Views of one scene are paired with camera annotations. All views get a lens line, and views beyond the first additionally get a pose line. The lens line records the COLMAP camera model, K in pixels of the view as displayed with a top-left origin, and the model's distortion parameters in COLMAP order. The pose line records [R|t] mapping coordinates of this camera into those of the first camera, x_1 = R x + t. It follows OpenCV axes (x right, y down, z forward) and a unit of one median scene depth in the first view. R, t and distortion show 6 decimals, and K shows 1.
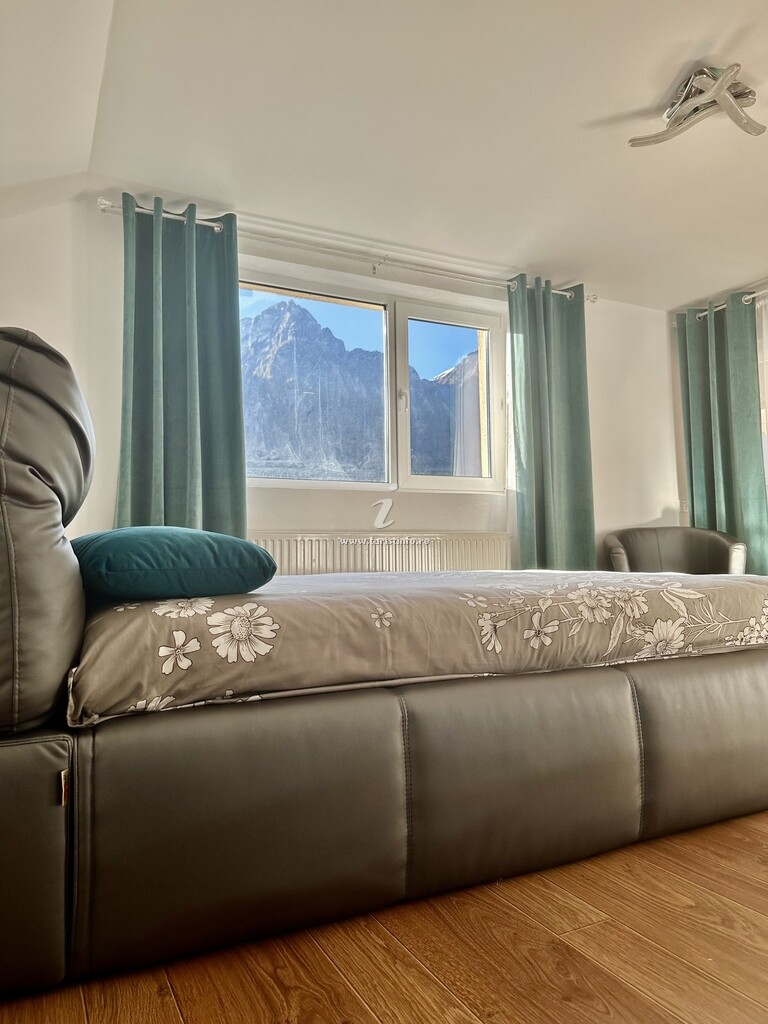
lens RADIAL K [[721.9, 0, 386.8], [0, 721.9, 501.1], [0, 0, 1]] dist [0.043933, -0.064386]
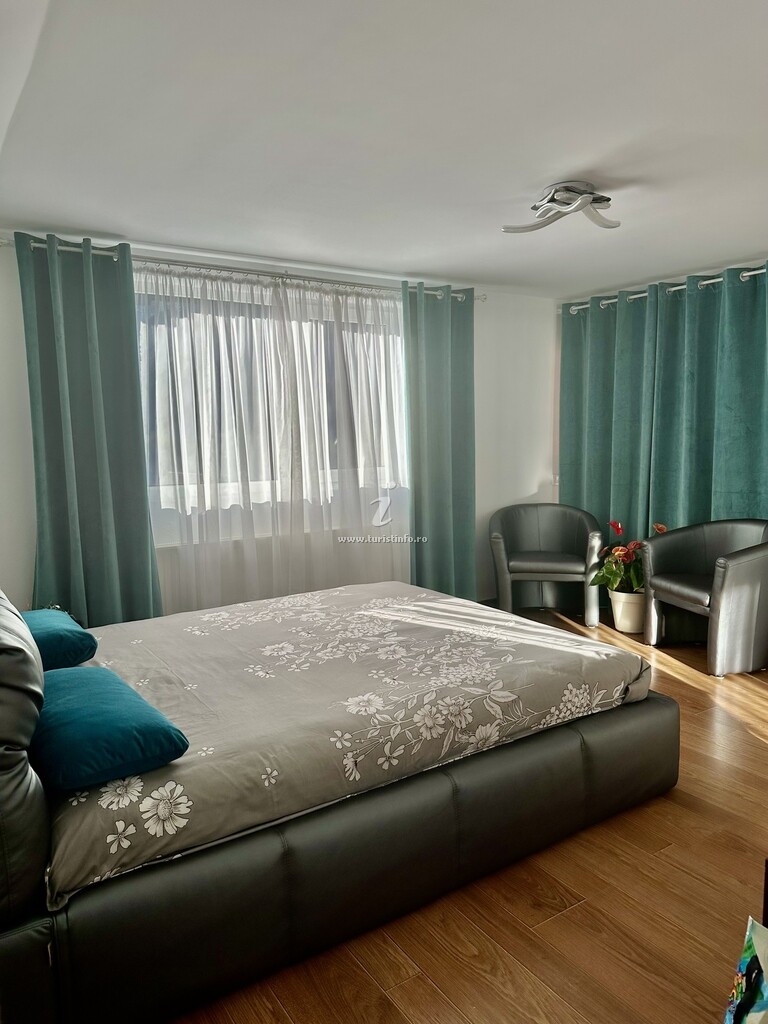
lens RADIAL K [[721.9, 0, 390.6], [0, 721.9, 512.8], [0, 0, 1]] dist [0.043933, -0.064386]
pose [[0.992490, -0.013048, 0.121628, 0.061450], [-0.009694, 0.982778, 0.184534, -0.600433], [-0.121941, -0.184327, 0.975271, -0.286081]]
